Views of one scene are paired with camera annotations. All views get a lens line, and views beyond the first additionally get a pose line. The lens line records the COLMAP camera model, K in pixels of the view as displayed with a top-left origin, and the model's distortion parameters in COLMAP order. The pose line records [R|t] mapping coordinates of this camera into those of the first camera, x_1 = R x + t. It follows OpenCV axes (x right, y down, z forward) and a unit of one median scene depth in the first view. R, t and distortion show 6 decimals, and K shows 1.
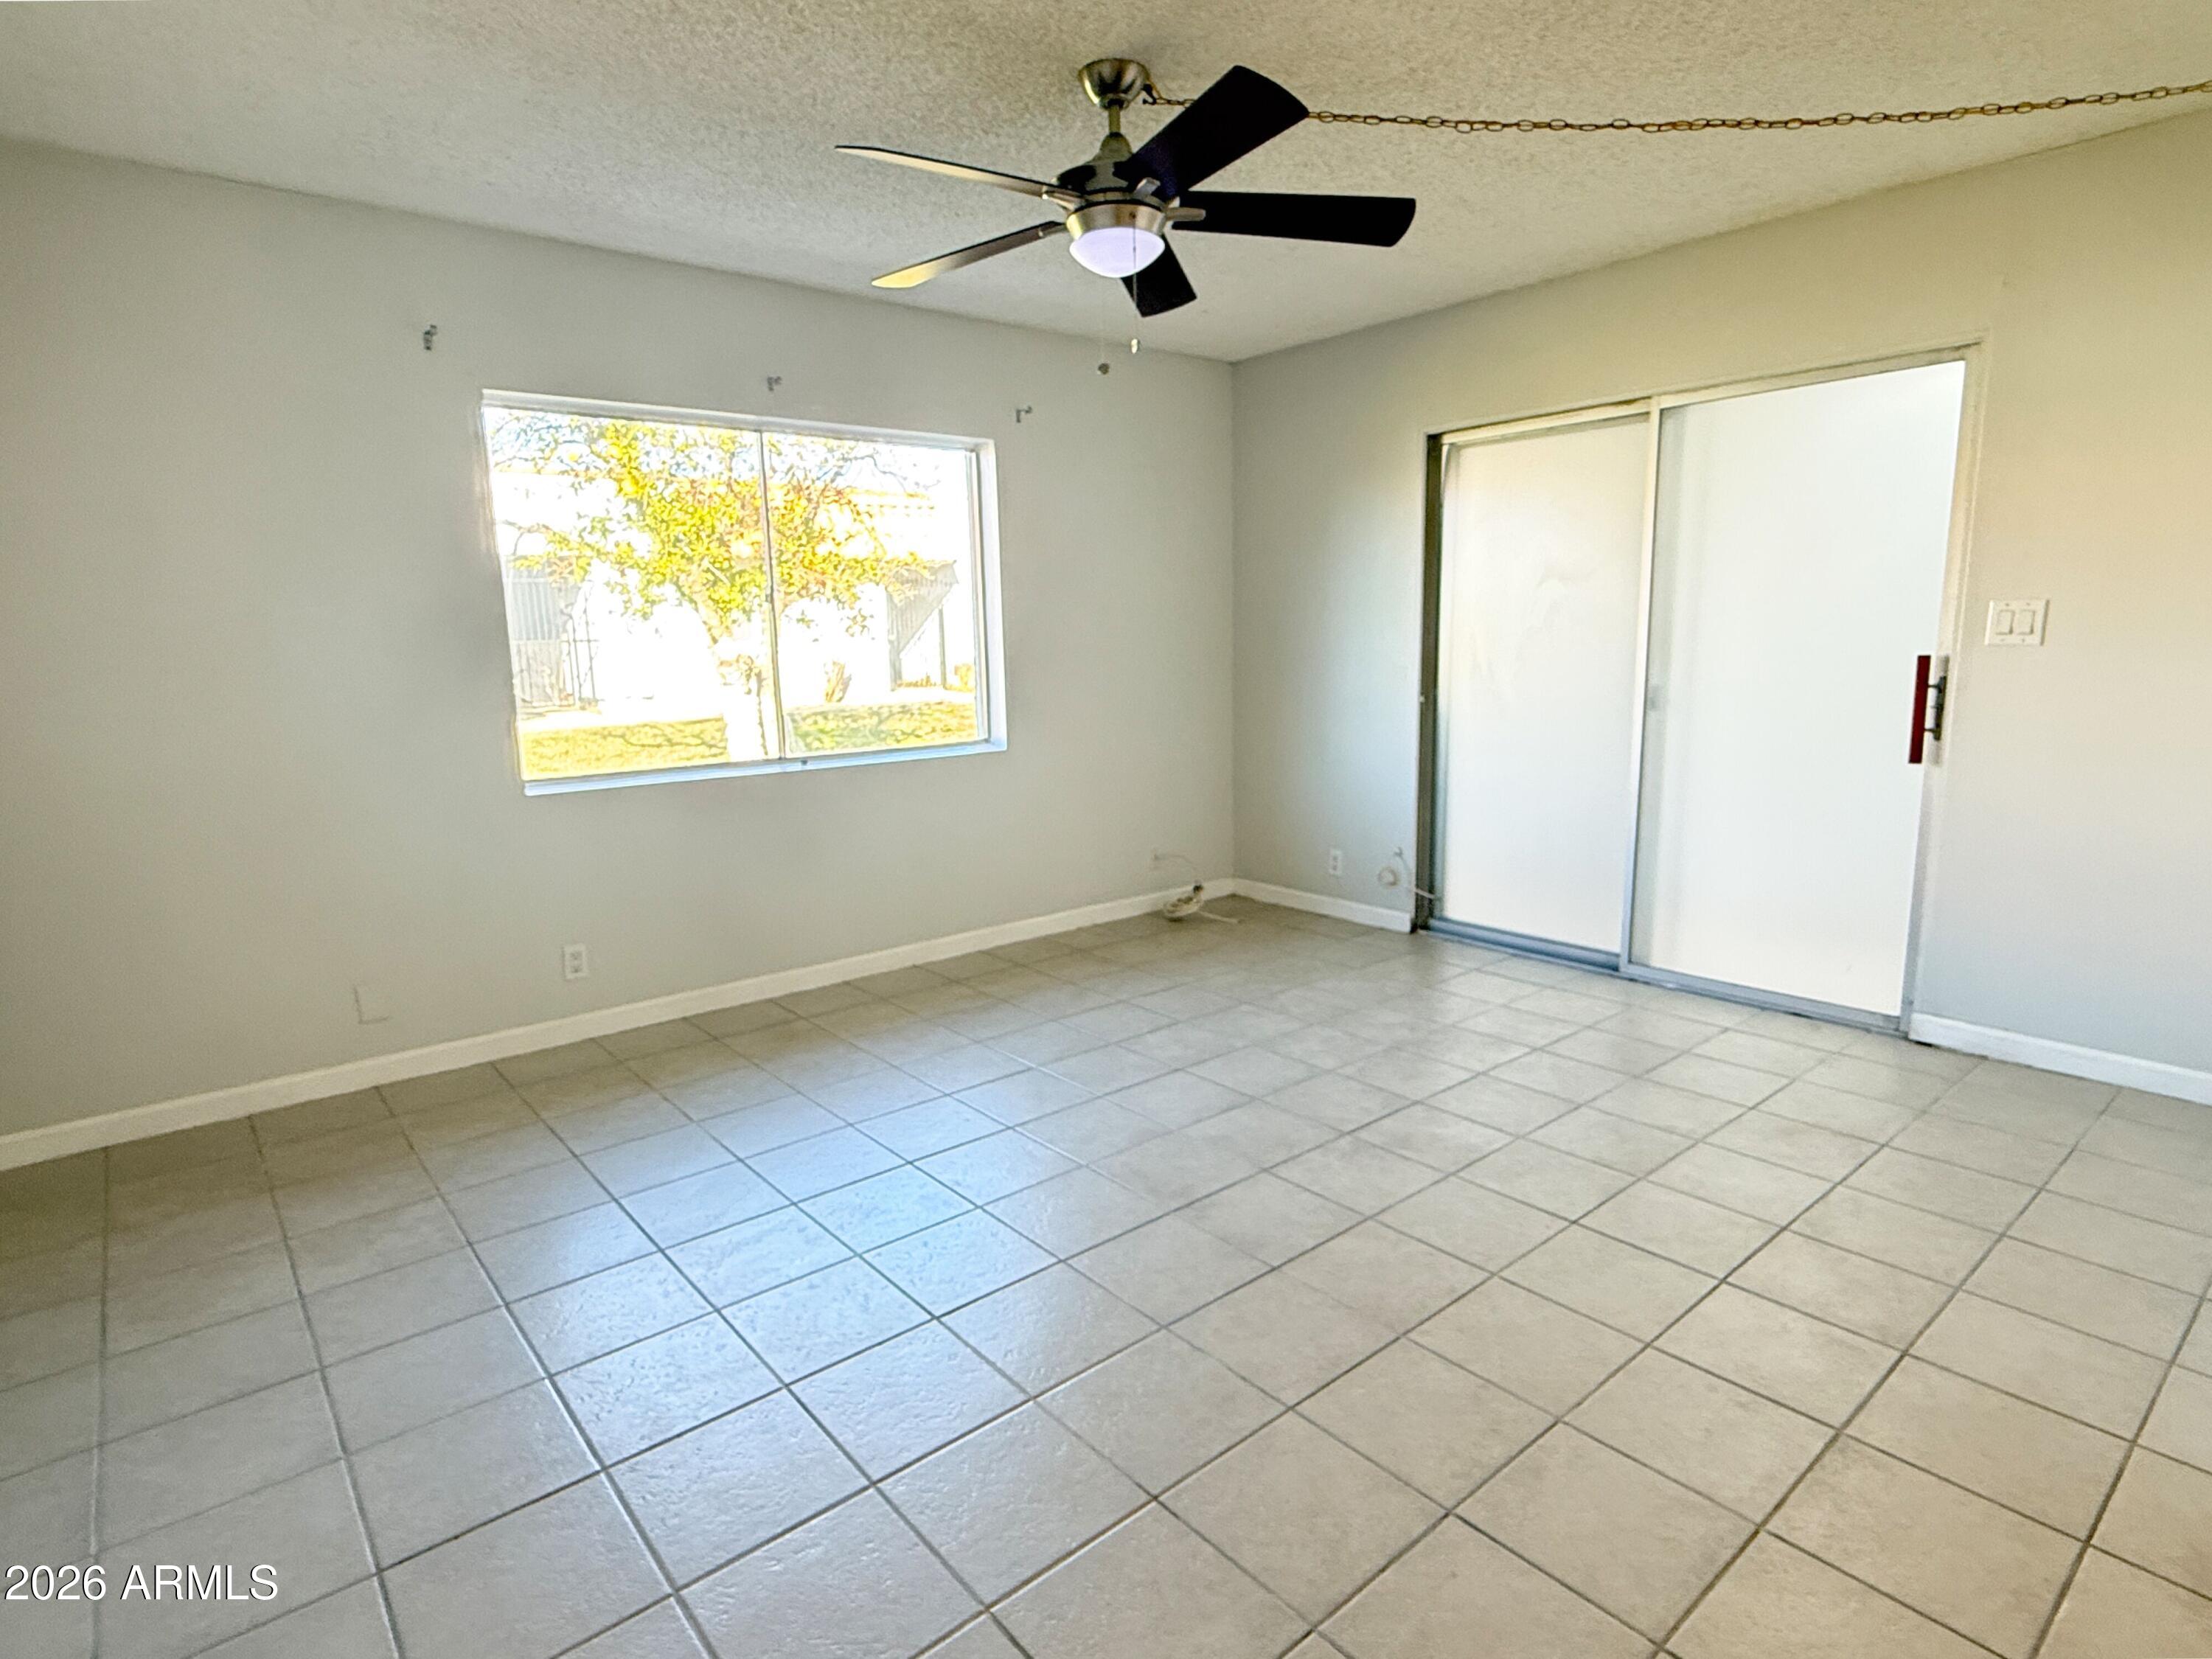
lens RADIAL K [[1158.3, 0, 1106.0], [0, 1158.3, 829.5], [0, 0, 1]] dist [0.004740, 0.000981]
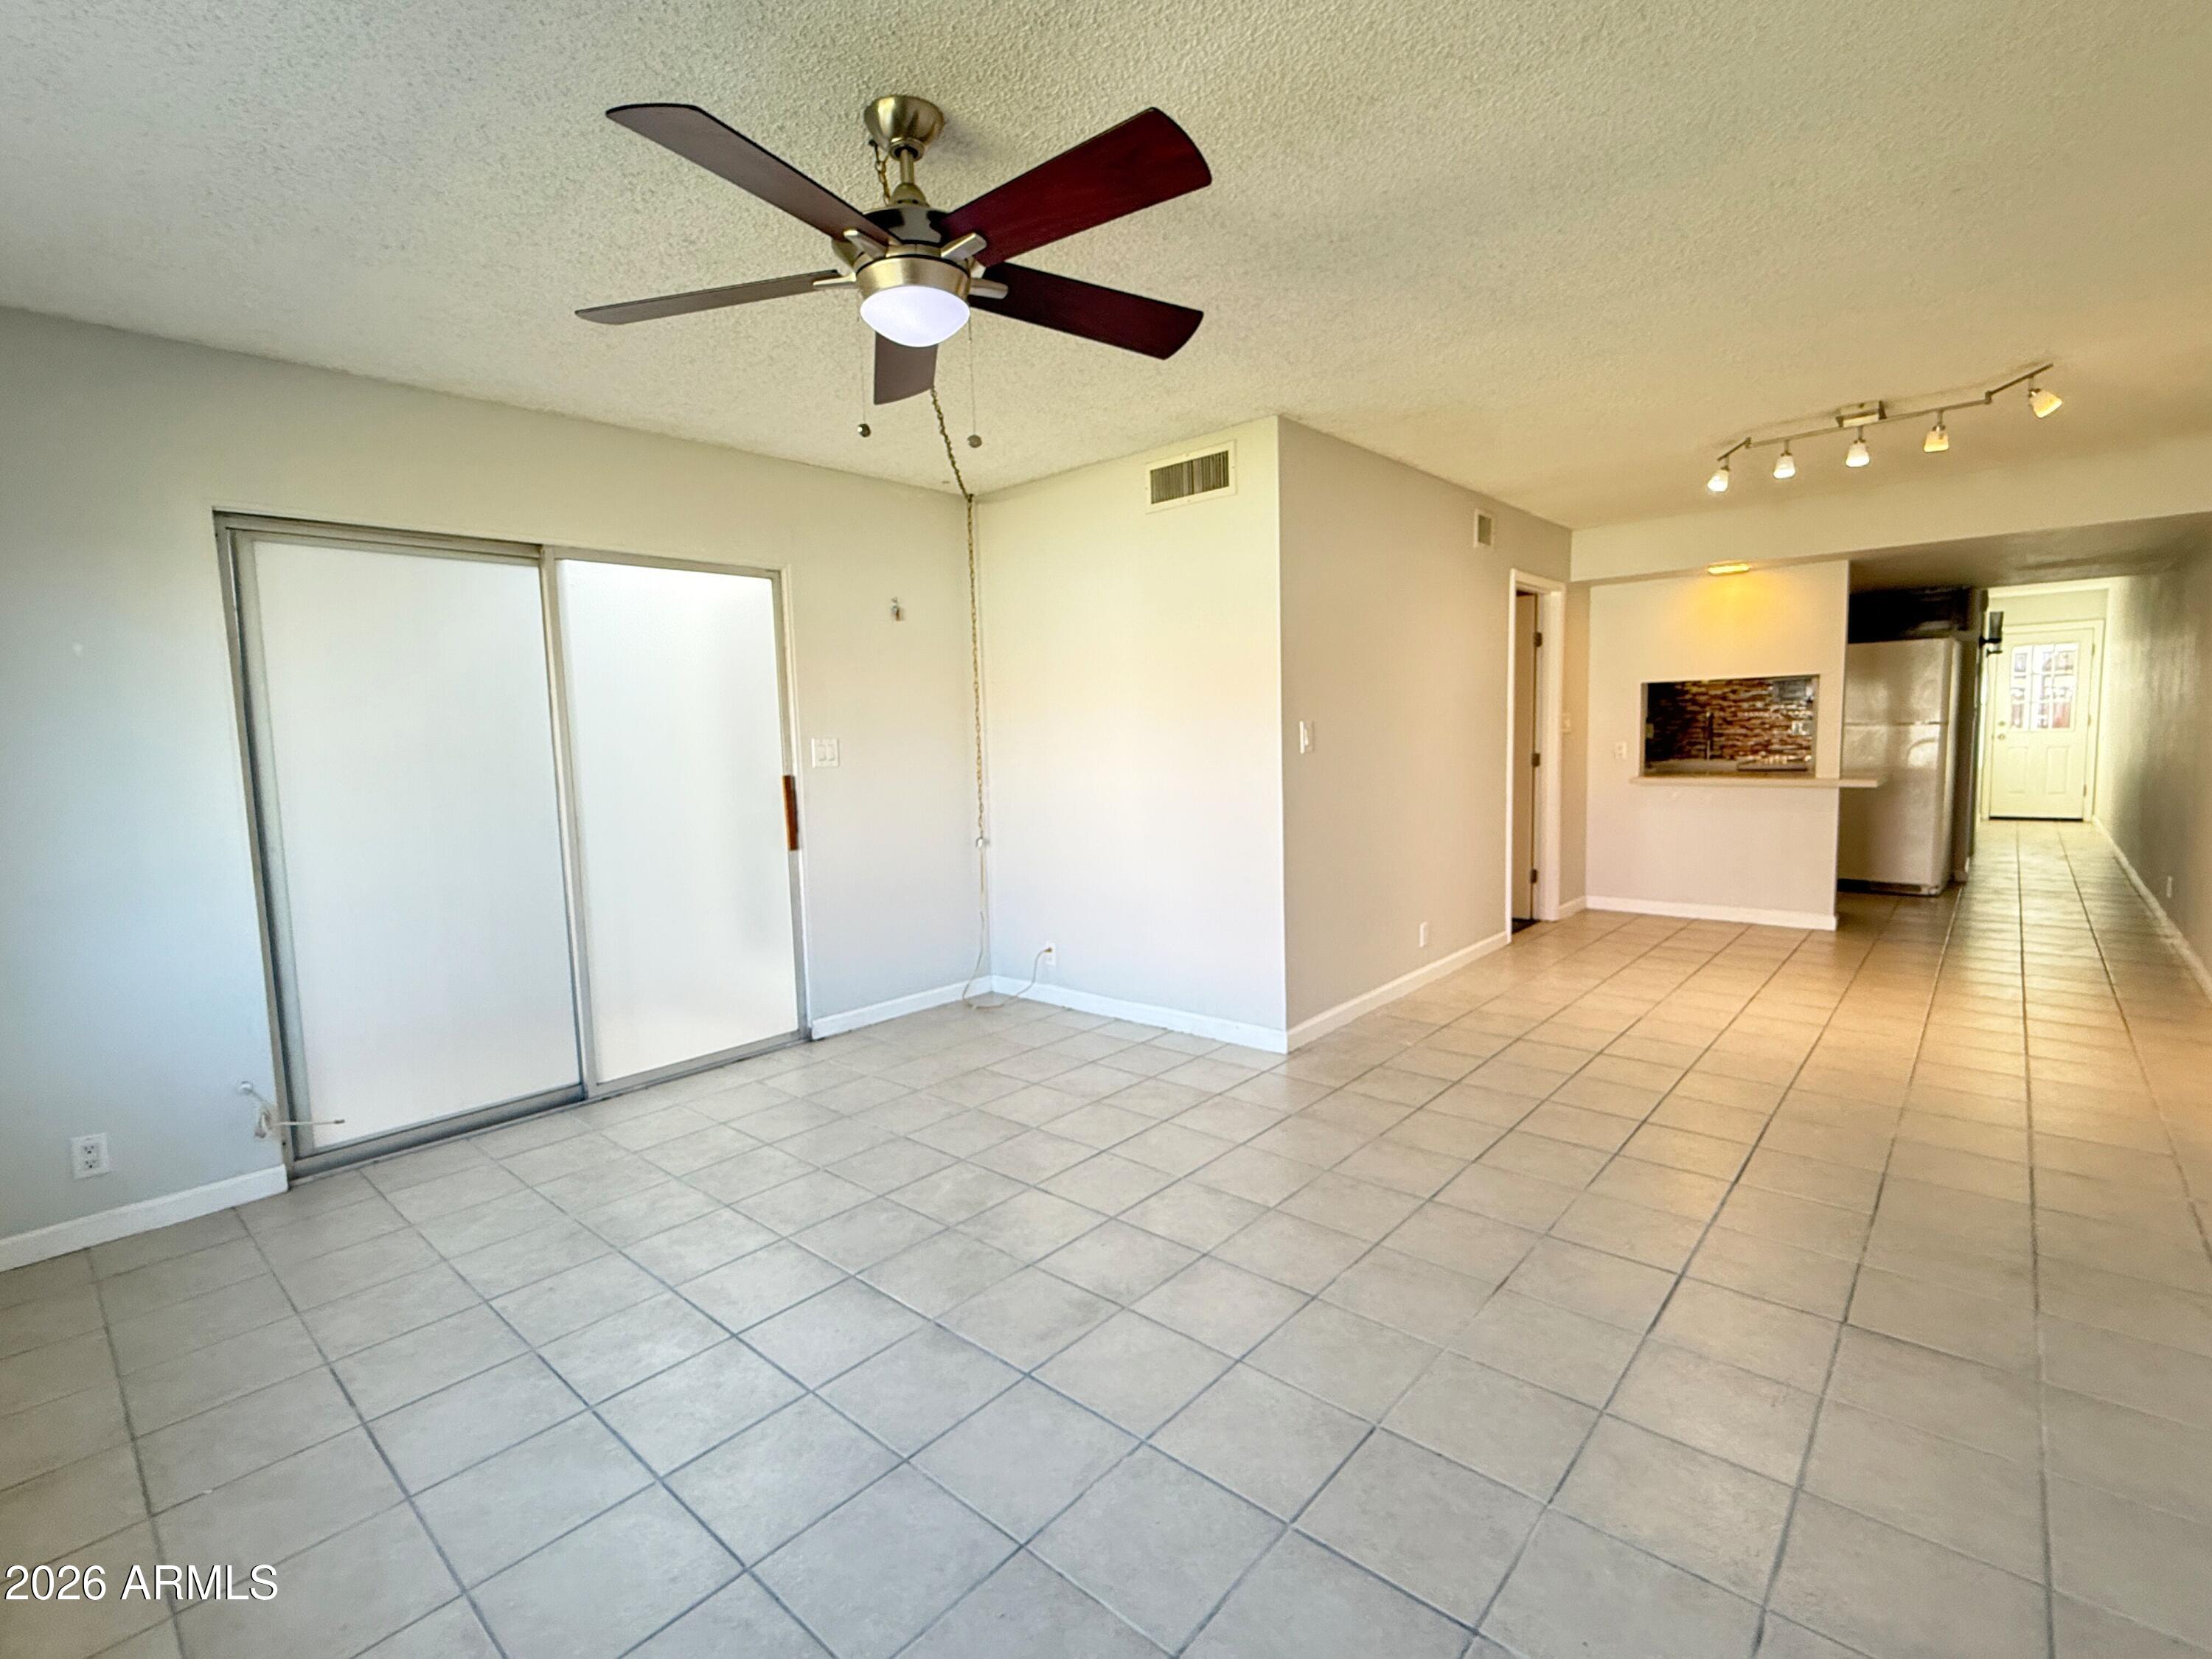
lens RADIAL K [[990.9, 0, 1106.0], [0, 990.9, 829.5], [0, 0, 1]] dist [-0.000953, 0.000176]
pose [[-0.140207, -0.068007, 0.987784, -0.535434], [0.199424, 0.975253, 0.095450, -0.114813], [-0.969831, 0.210371, -0.123175, 0.722521]]
